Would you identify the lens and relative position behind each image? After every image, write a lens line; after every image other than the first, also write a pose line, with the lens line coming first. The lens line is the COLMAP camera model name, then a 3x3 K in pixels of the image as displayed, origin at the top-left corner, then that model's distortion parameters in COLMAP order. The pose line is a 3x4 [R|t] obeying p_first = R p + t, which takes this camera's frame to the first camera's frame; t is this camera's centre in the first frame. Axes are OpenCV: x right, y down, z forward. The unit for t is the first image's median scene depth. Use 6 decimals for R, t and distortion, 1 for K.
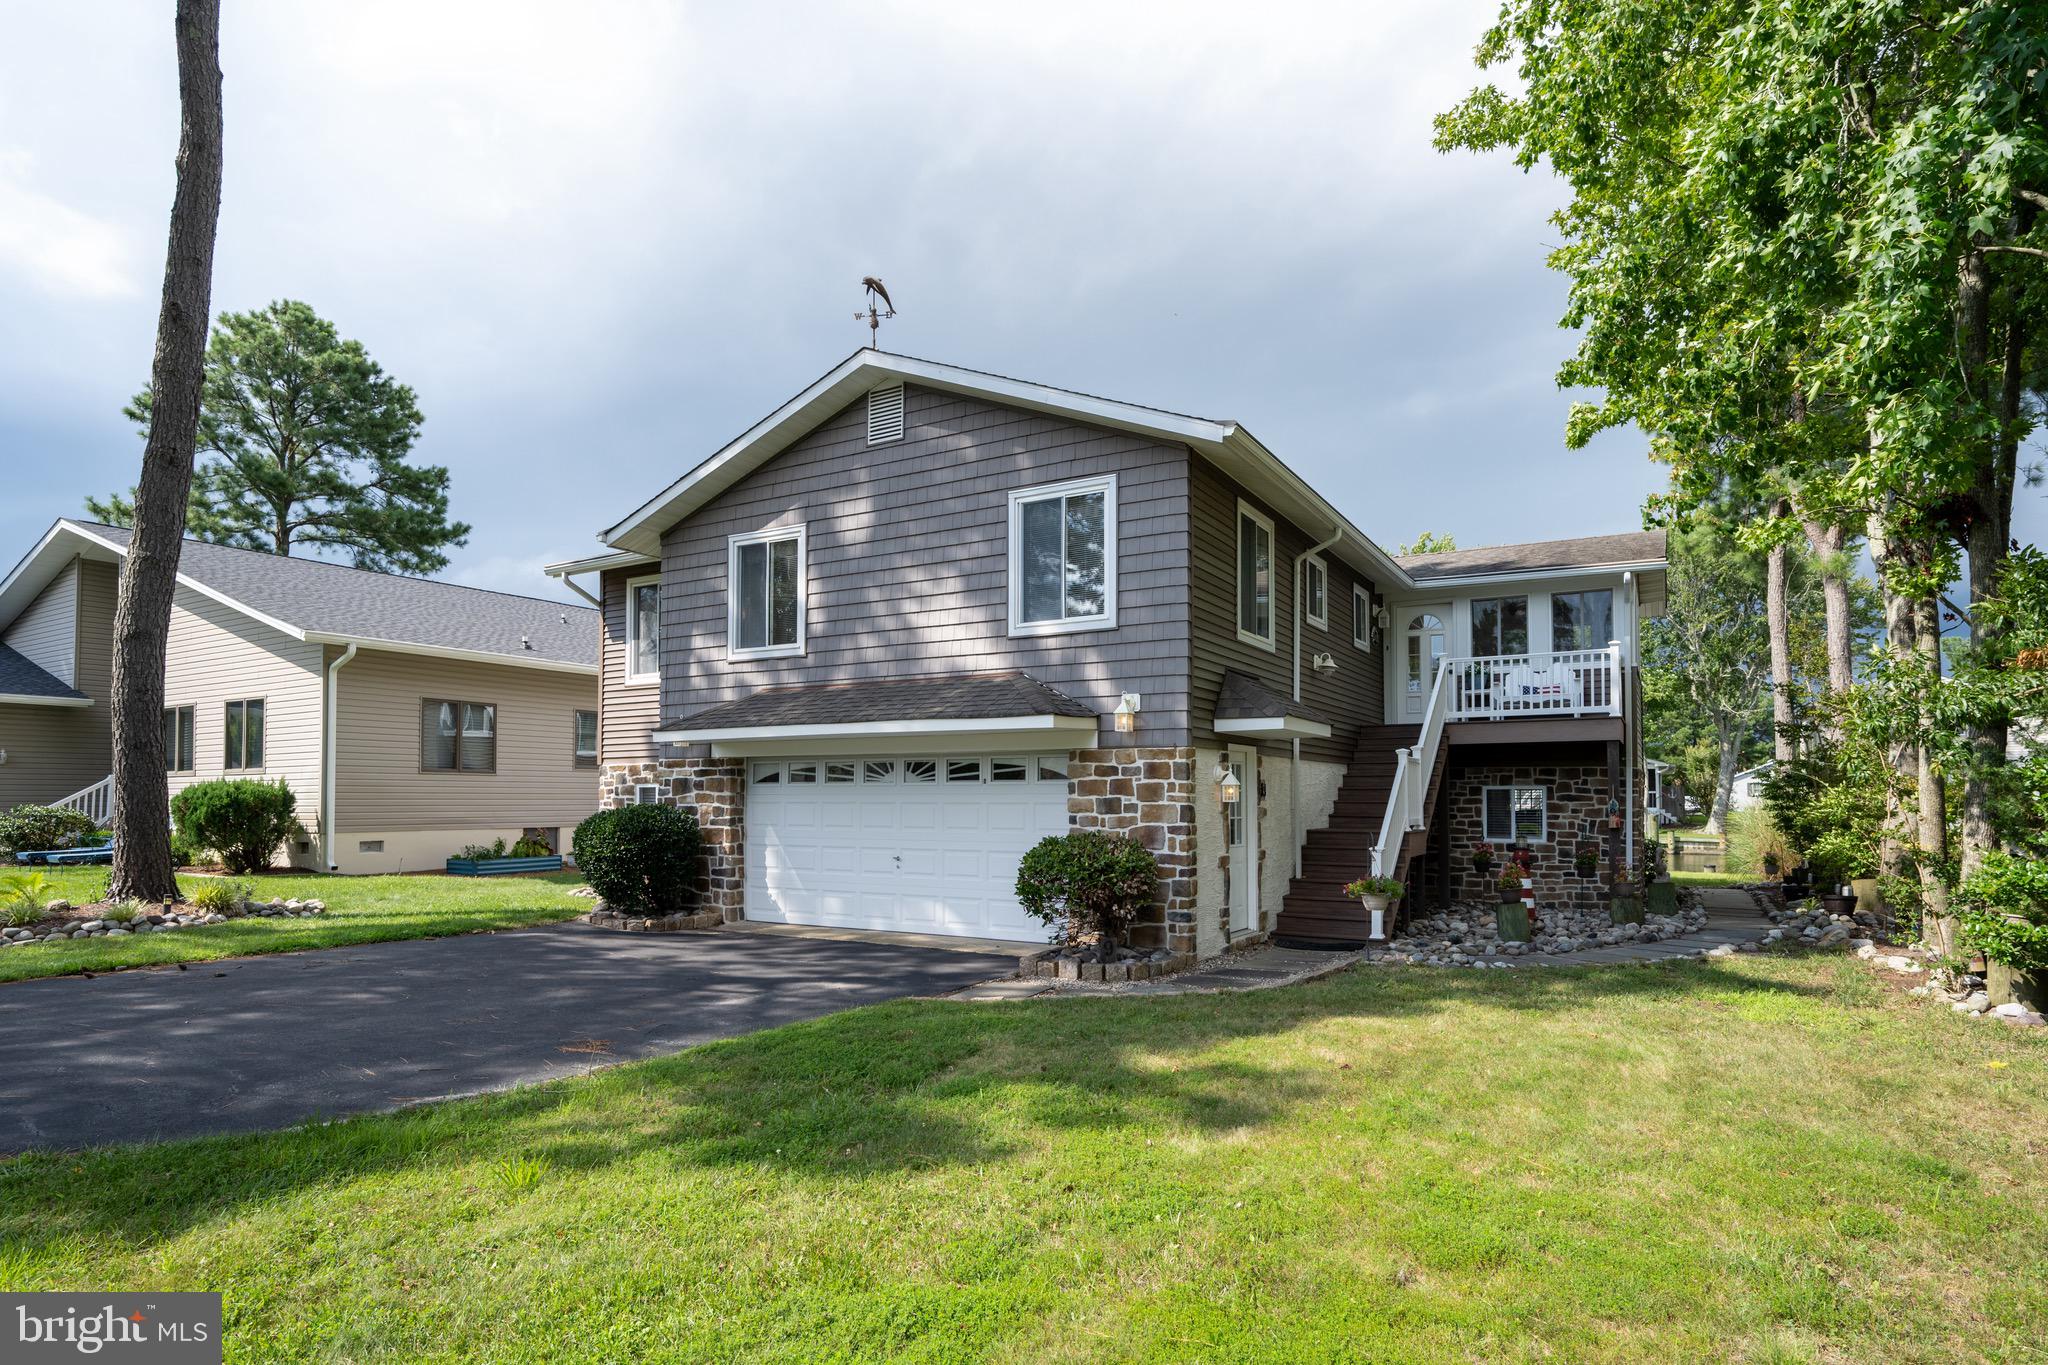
lens RADIAL K [[1099.7, 0, 1032.2], [0, 1099.7, 773.0], [0, 0, 1]] dist [0.001139, 0.000128]
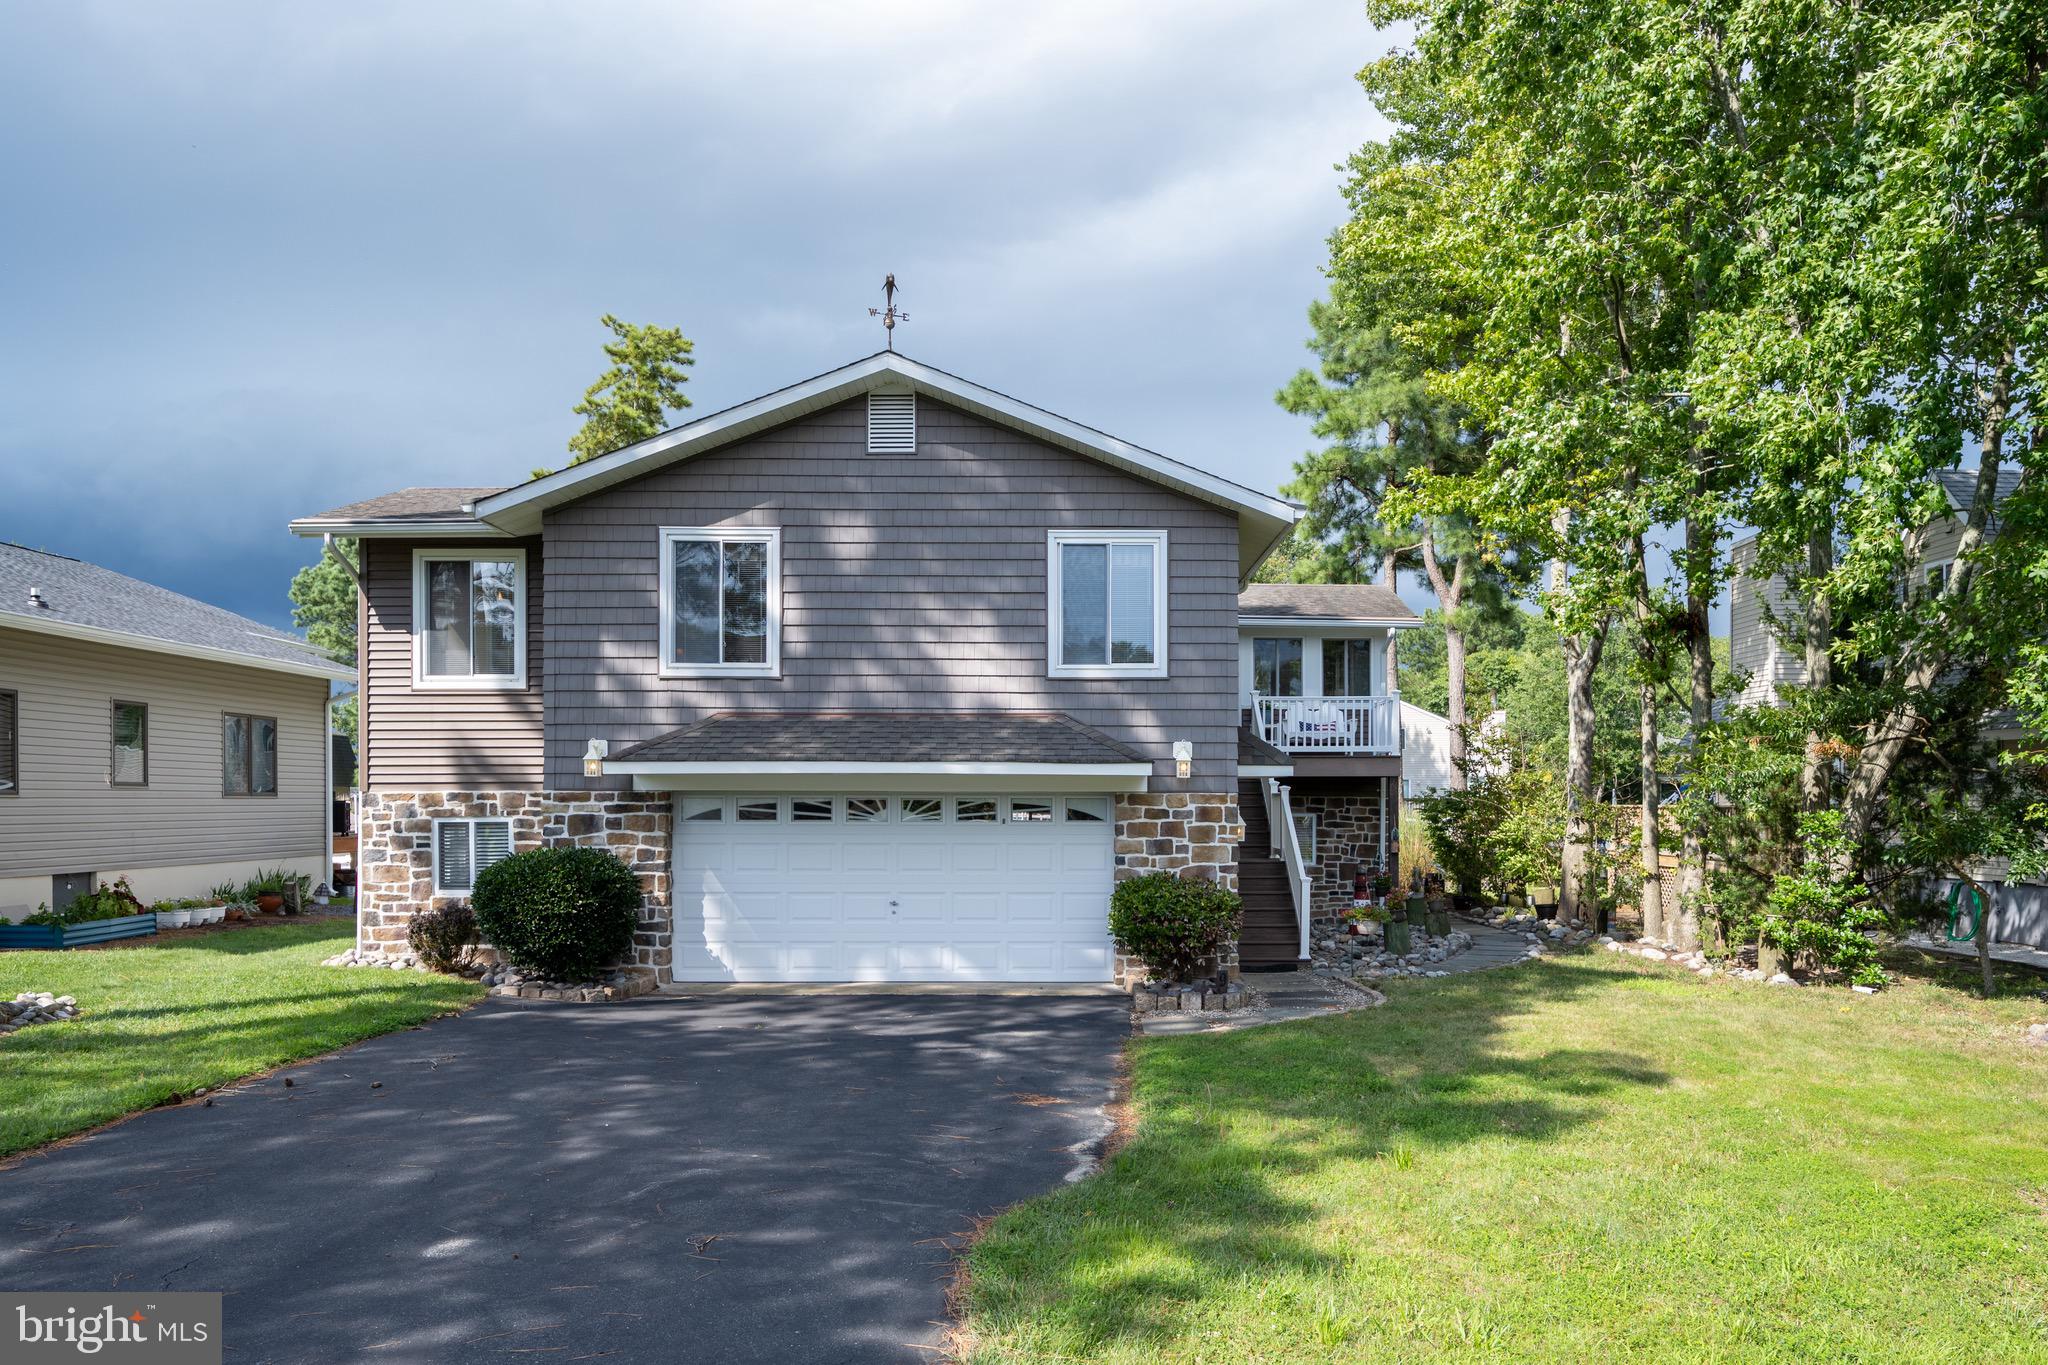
lens RADIAL K [[1352.6, 0, 1115.0], [0, 1352.6, 810.2], [0, 0, 1]] dist [0.002346, 0.000350]
pose [[0.856497, -0.001863, 0.516149, -0.538889], [-0.013753, 0.999556, 0.026430, -0.033117], [-0.515969, -0.029735, 0.856091, -0.072964]]
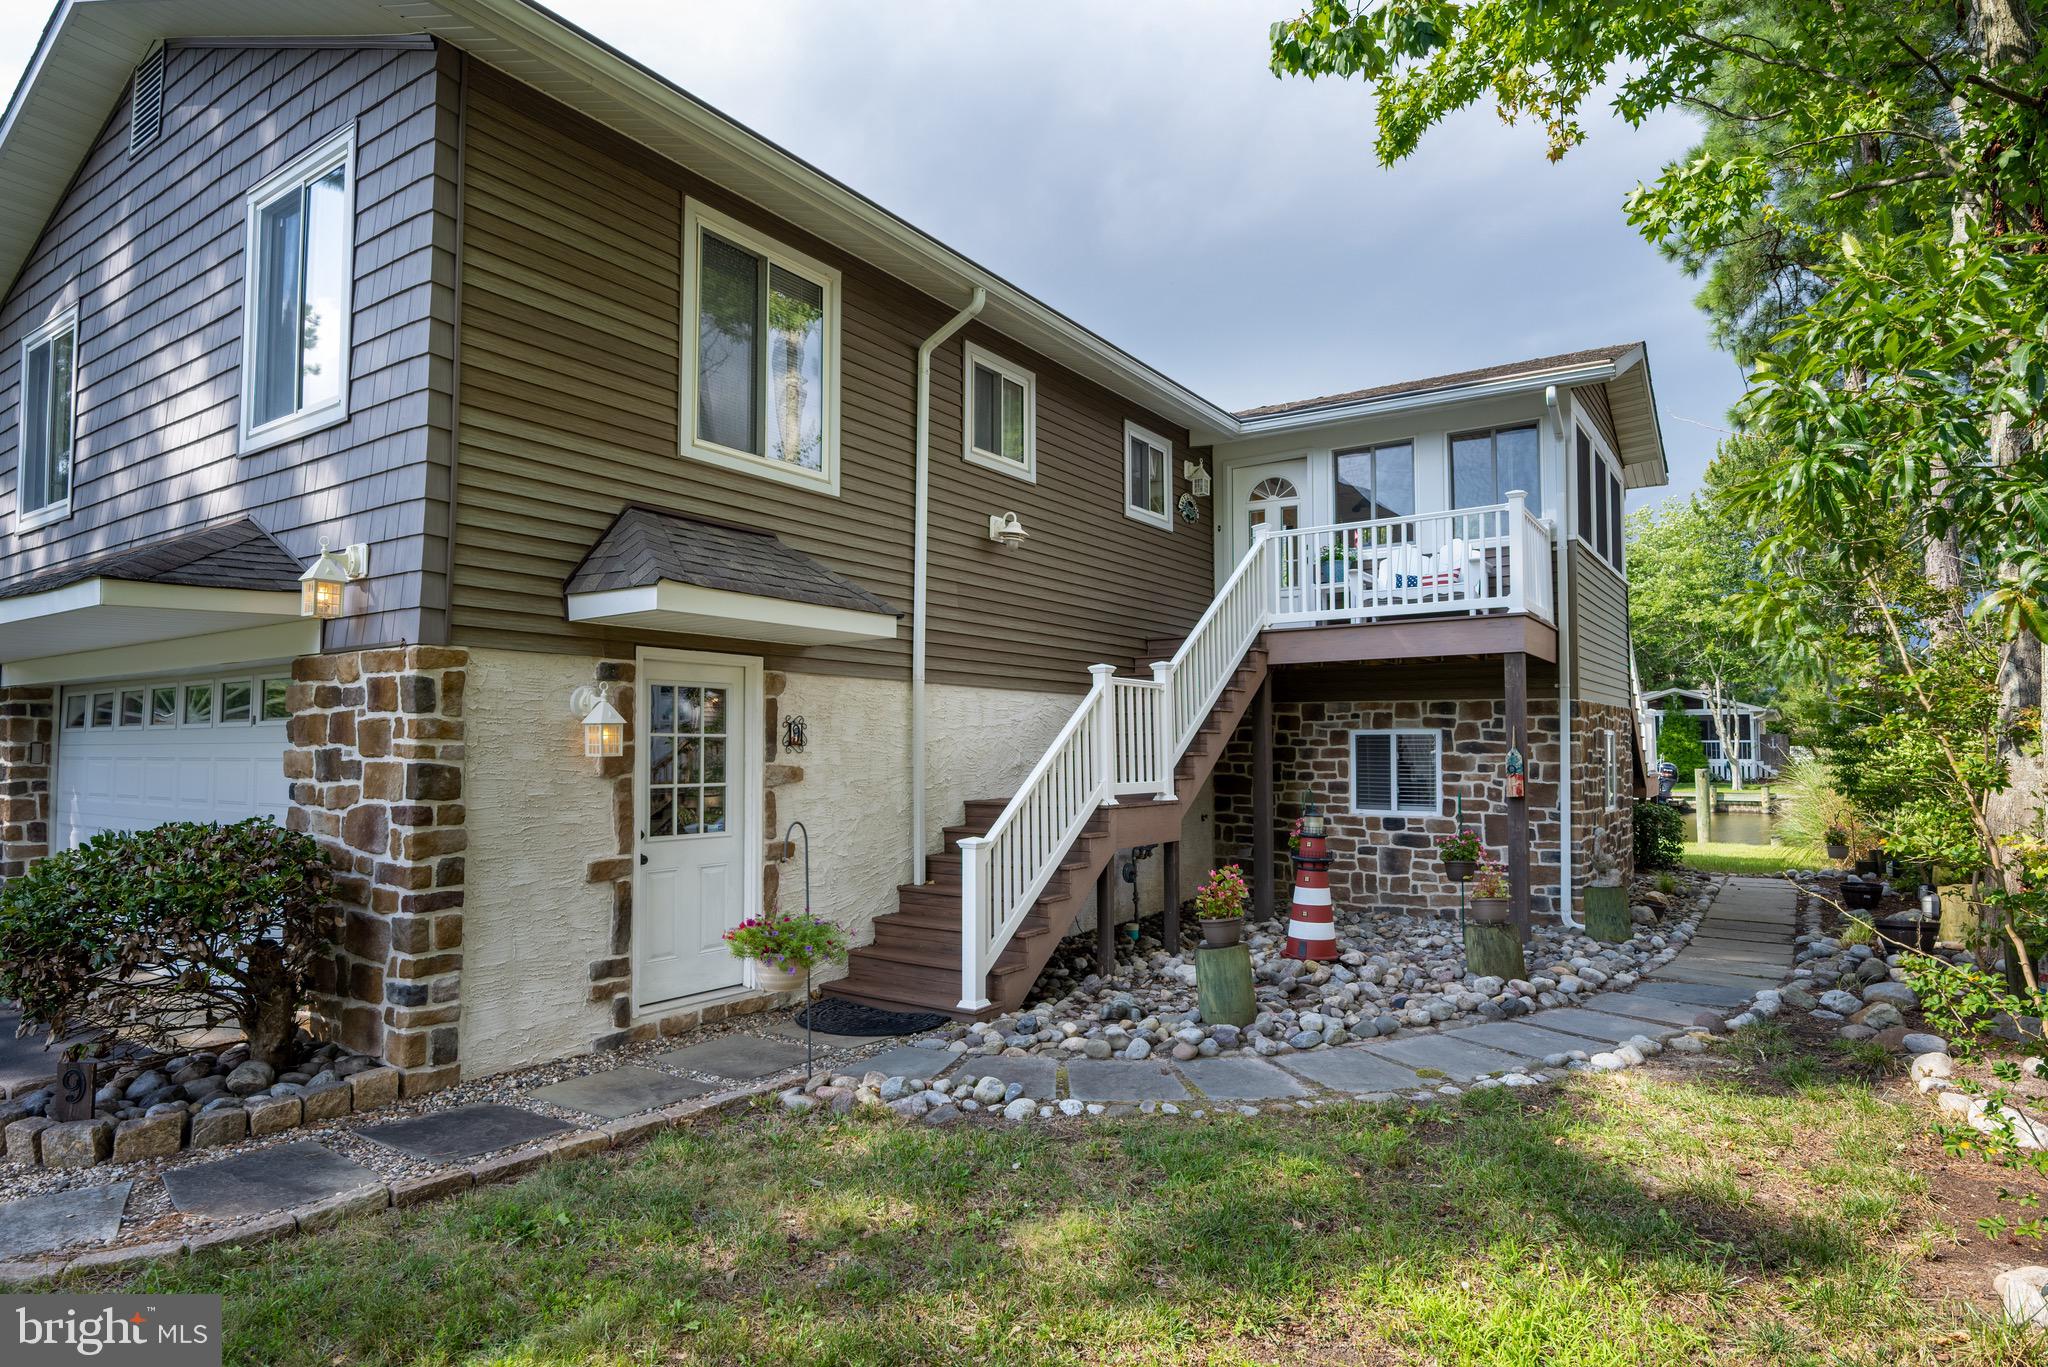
lens RADIAL K [[1109.4, 0, 1017.4], [0, 1109.4, 708.5], [0, 0, 1]] dist [0.004888, 0.000981]
pose [[0.996348, -0.005030, -0.085242, 0.366049], [0.003848, 0.999894, -0.014032, 0.010313], [0.085304, 0.013652, 0.996261, 0.435760]]
